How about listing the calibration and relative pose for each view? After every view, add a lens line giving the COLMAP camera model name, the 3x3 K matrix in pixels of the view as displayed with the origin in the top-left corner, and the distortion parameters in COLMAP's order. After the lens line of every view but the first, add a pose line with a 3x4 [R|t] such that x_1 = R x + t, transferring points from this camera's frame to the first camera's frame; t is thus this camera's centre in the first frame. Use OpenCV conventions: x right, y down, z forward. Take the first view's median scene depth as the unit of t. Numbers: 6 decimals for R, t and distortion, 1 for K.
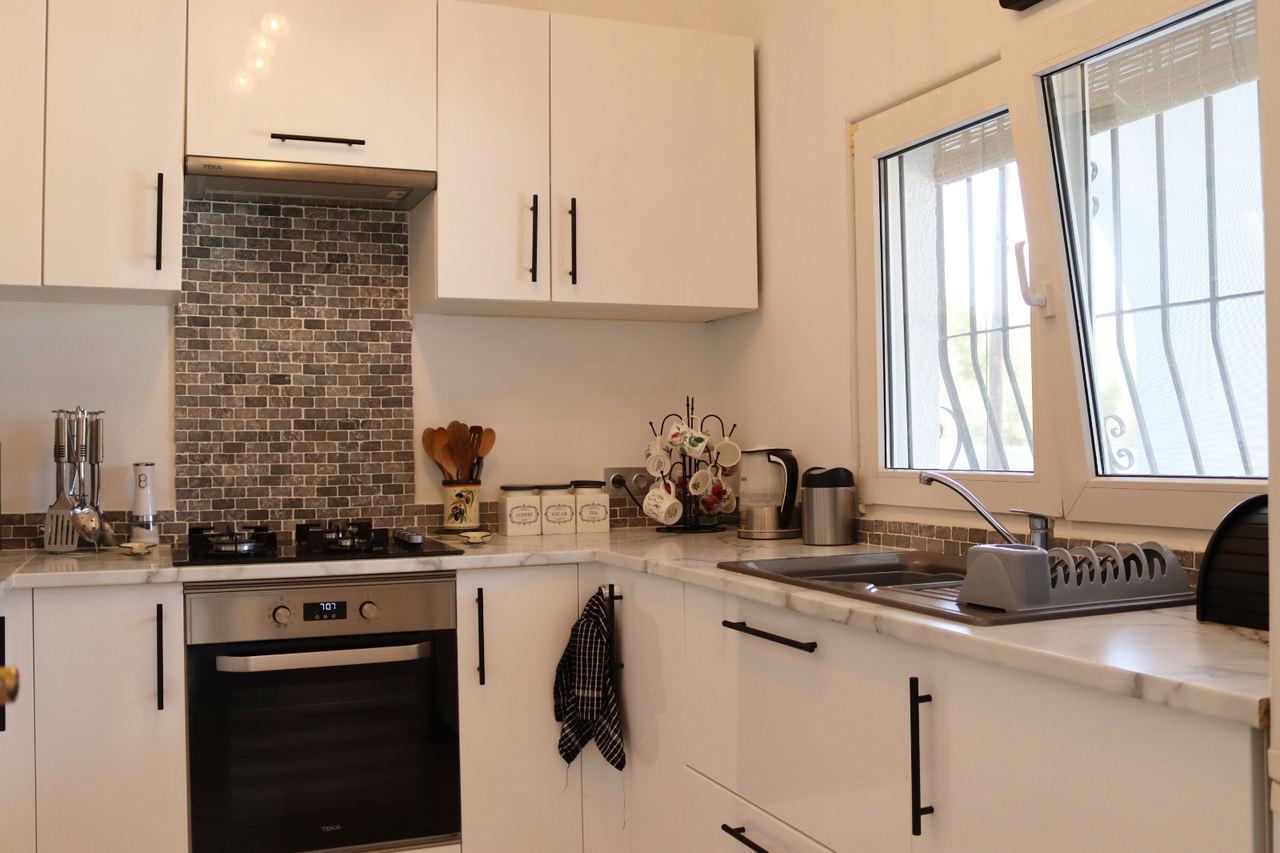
lens RADIAL K [[1206.9, 0, 640.0], [0, 1206.9, 426.5], [0, 0, 1]] dist [-0.104256, 0.008534]
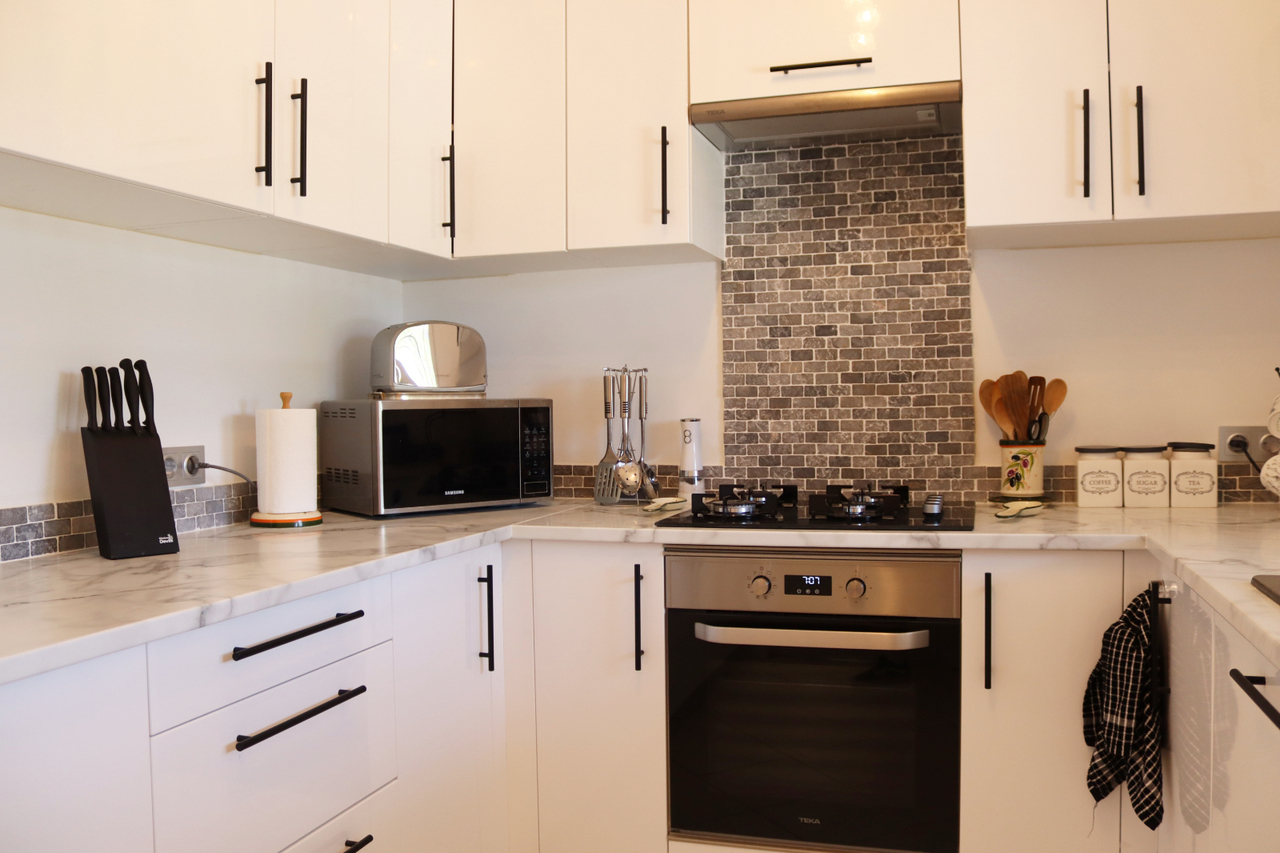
lens RADIAL K [[1059.9, 0, 640.0], [0, 1059.9, 426.5], [0, 0, 1]] dist [-0.165643, 0.137213]
pose [[0.766712, 0.010759, -0.641901, 0.123797], [0.017343, 0.999148, 0.037461, 0.002694], [0.641757, -0.039854, 0.765872, 0.268383]]
